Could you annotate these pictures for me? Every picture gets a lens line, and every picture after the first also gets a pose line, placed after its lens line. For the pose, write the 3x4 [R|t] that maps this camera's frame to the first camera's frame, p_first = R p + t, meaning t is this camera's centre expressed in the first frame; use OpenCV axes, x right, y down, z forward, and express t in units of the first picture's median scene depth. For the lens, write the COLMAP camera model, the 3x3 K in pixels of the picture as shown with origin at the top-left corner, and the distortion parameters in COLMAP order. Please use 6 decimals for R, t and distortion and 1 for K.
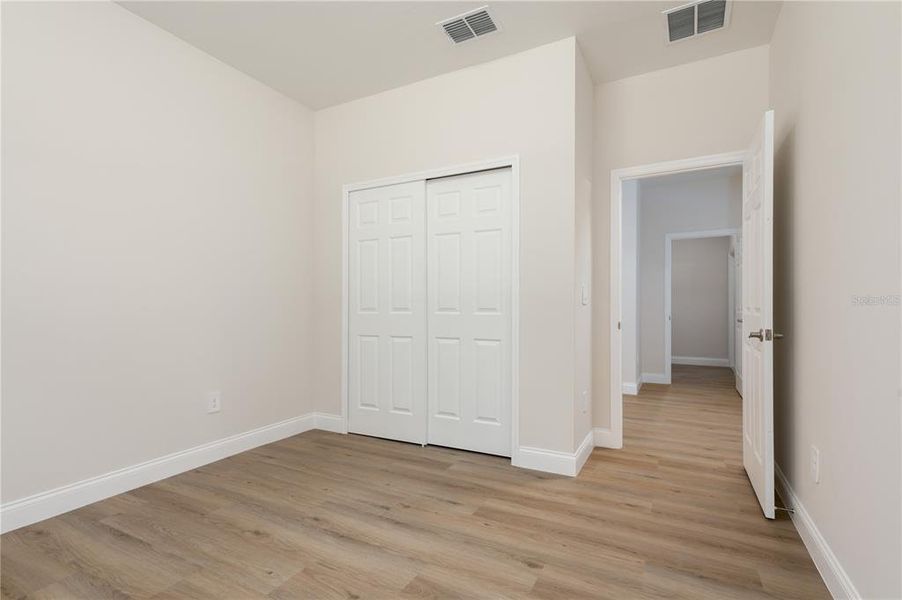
lens RADIAL K [[427.3, 0, 450.1], [0, 427.3, 306.2], [0, 0, 1]] dist [0.009236, -0.000124]
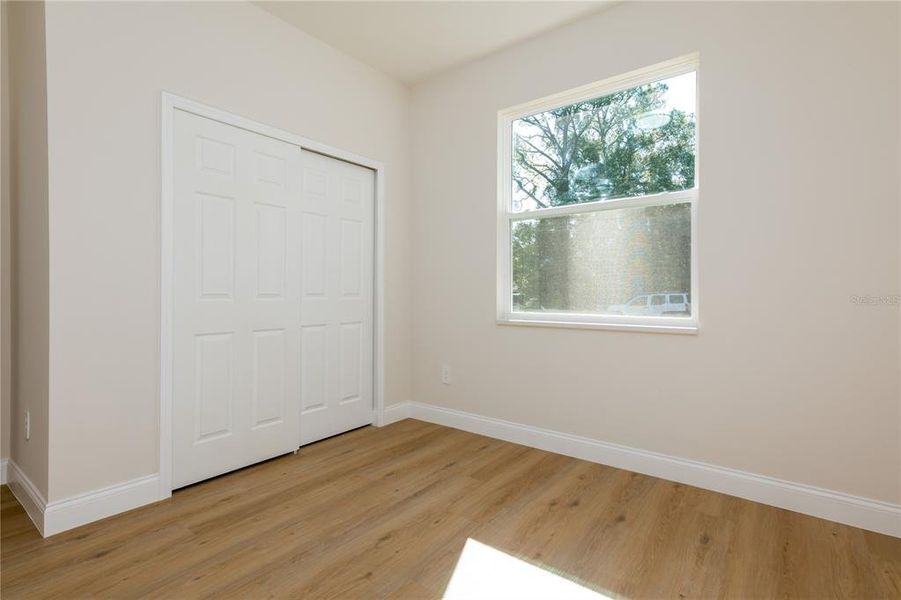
lens RADIAL K [[426.8, 0, 457.6], [0, 426.8, 293.6], [0, 0, 1]] dist [0.009236, -0.000124]
pose [[0.144681, -0.002059, 0.989476, -1.187437], [0.010361, 0.999946, 0.000566, 0.010285], [-0.989424, 0.010170, 0.144694, 0.742195]]
